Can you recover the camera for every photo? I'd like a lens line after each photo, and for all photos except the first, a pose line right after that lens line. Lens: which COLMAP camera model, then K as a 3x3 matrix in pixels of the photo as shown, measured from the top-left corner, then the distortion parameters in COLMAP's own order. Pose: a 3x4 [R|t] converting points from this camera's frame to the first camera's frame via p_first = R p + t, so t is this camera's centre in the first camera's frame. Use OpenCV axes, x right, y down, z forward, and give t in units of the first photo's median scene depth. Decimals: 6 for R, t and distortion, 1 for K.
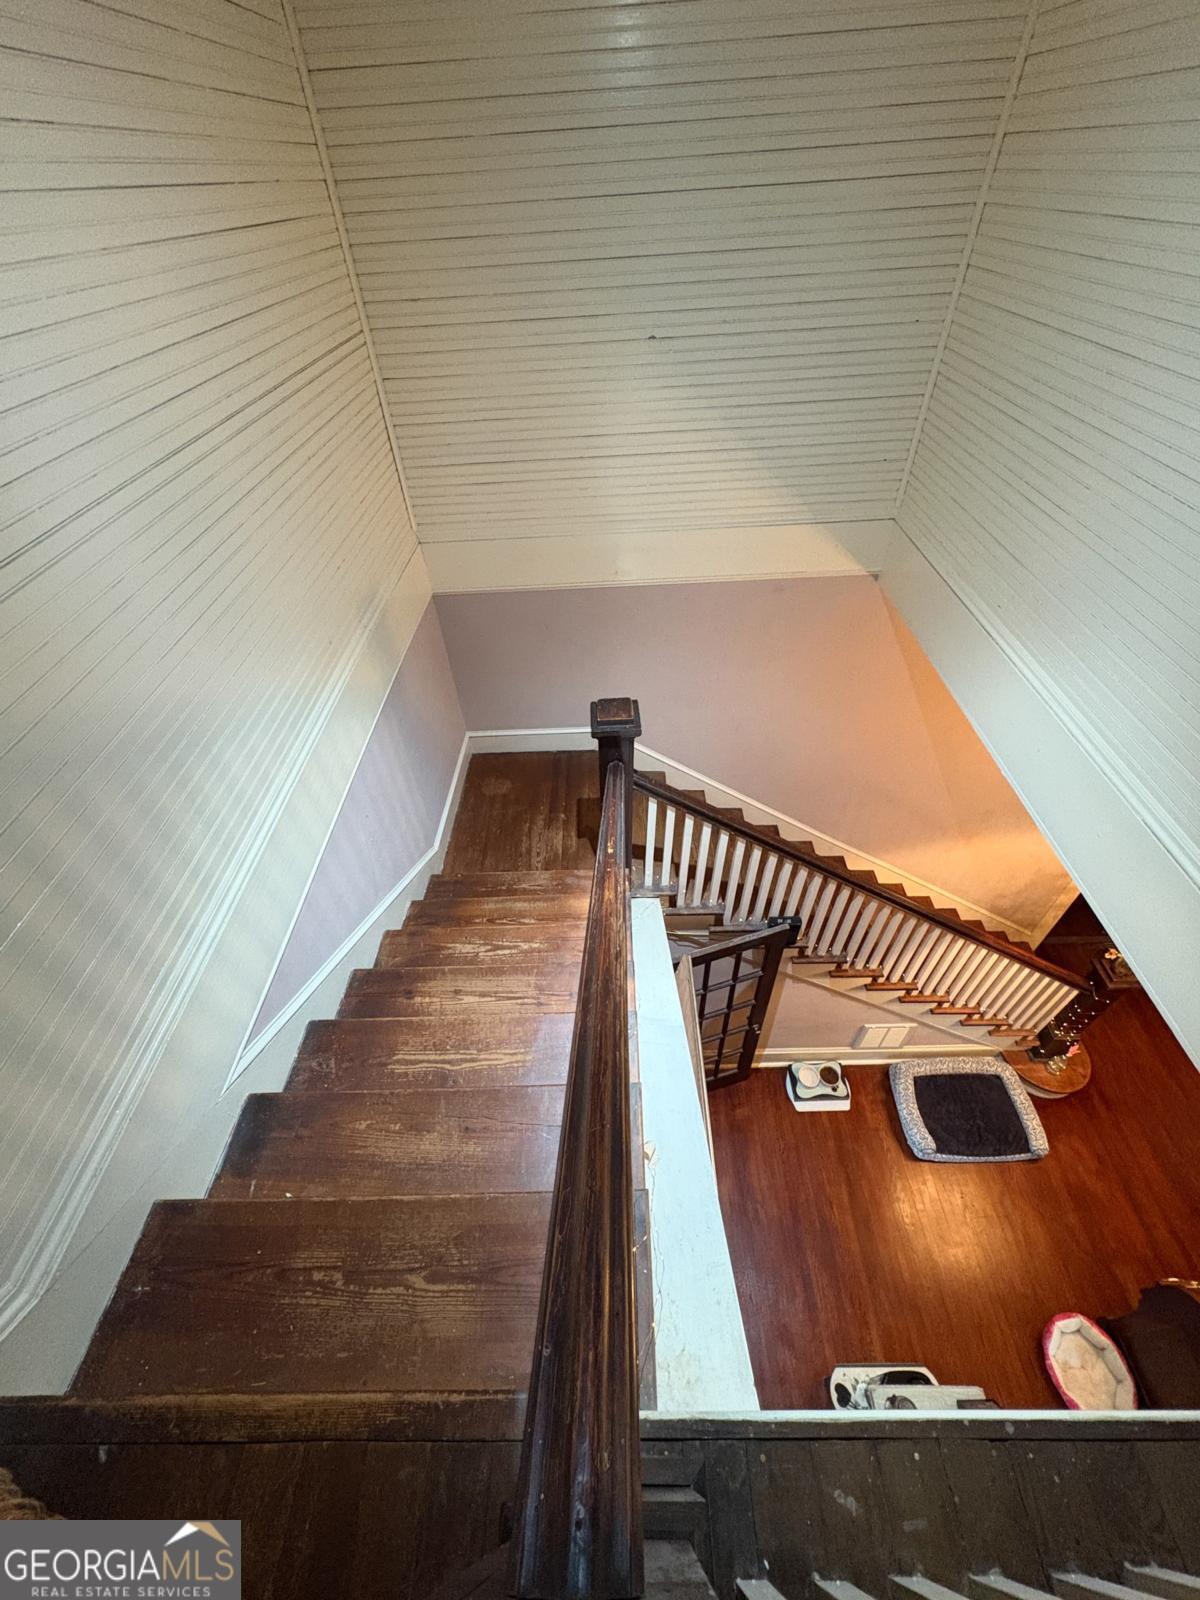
lens RADIAL K [[641.9, 0, 604.7], [0, 641.9, 801.0], [0, 0, 1]] dist [-0.001777, -0.000096]
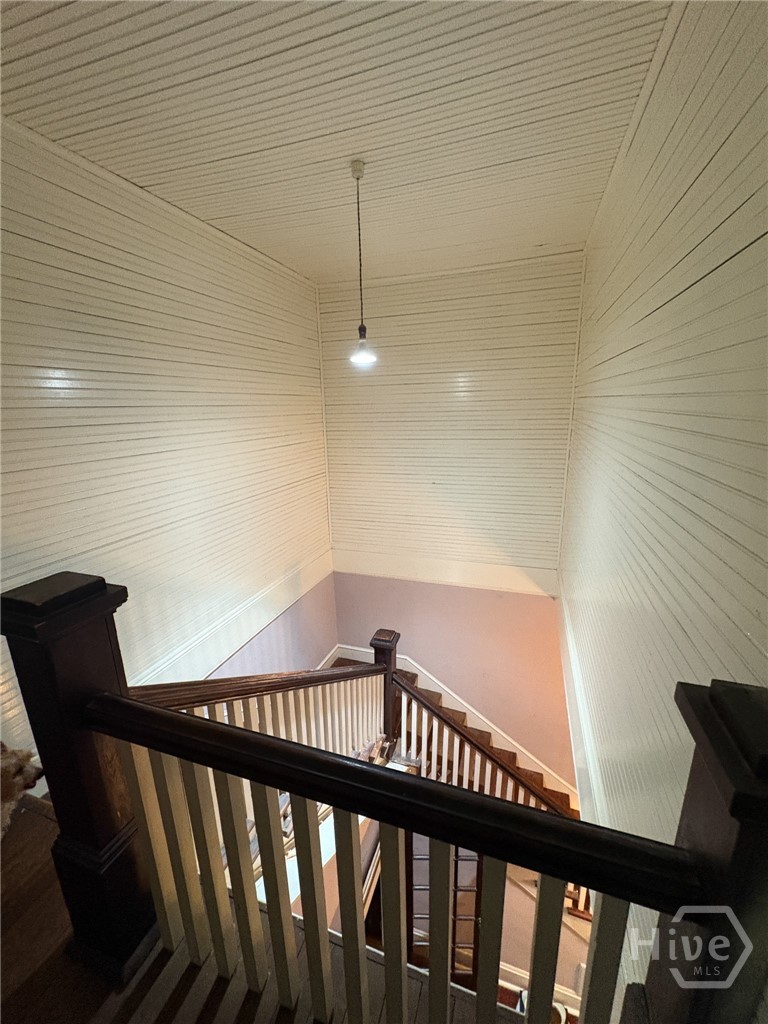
lens RADIAL K [[410.8, 0, 383.8], [0, 410.8, 507.5], [0, 0, 1]] dist [-0.001777, -0.000096]
pose [[0.946868, 0.103446, -0.304533, 0.313632], [-0.241544, 0.853918, -0.460955, 0.097105], [0.212363, 0.510022, 0.833534, -0.238808]]
